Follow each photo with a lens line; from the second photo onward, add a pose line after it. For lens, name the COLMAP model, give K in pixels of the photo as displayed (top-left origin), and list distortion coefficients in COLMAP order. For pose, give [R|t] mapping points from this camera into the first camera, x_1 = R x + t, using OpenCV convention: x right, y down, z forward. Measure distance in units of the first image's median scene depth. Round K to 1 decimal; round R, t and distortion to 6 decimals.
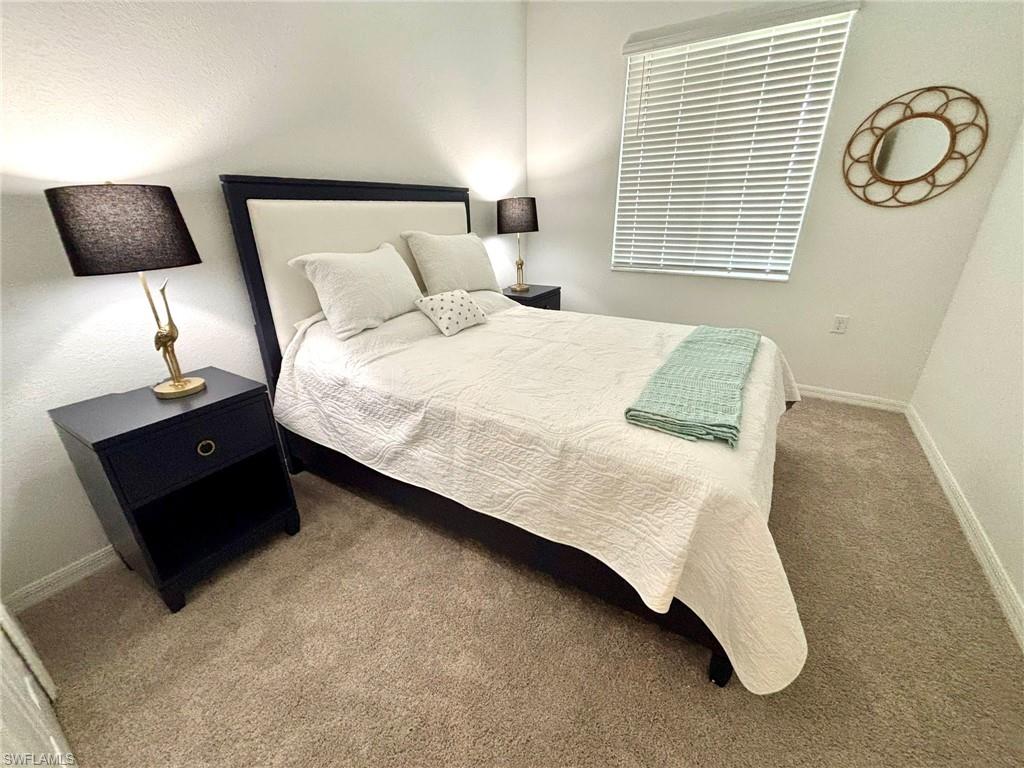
lens RADIAL K [[414.8, 0, 510.0], [0, 414.8, 382.3], [0, 0, 1]] dist [0.003684, -0.000285]
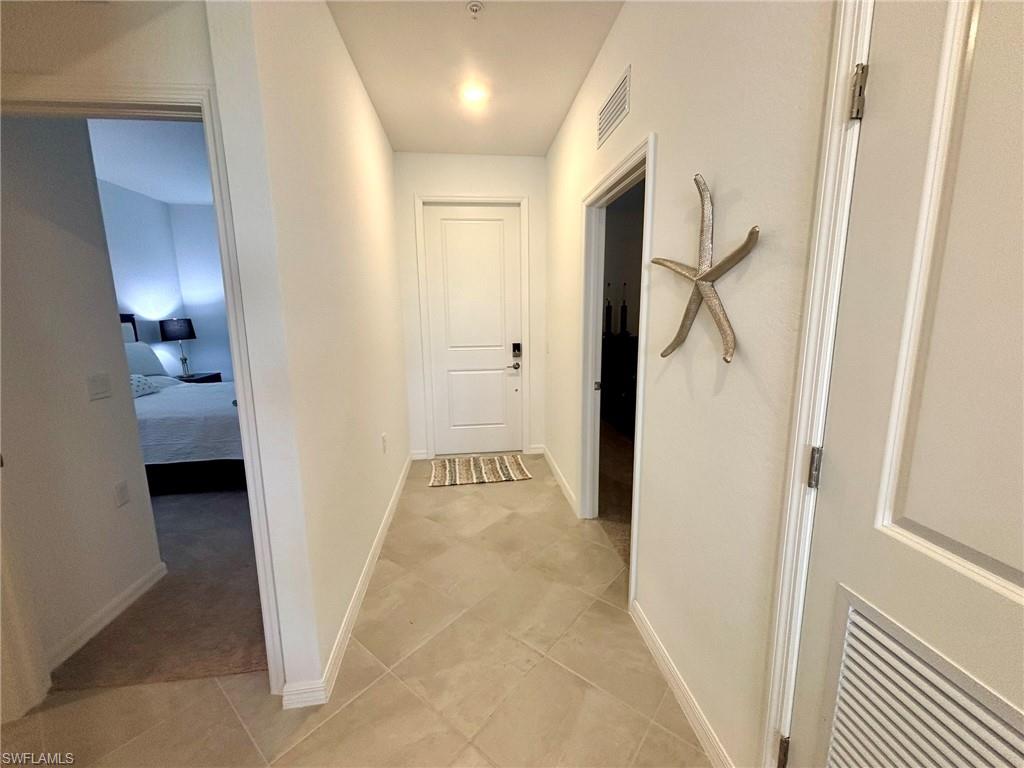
lens RADIAL K [[414.8, 0, 510.0], [0, 414.8, 382.3], [0, 0, 1]] dist [0.003684, -0.000285]
pose [[0.787320, -0.105628, 0.607428, 0.032007], [0.242520, 0.958852, -0.147605, 0.315275], [-0.566843, 0.263526, 0.780540, -0.859160]]
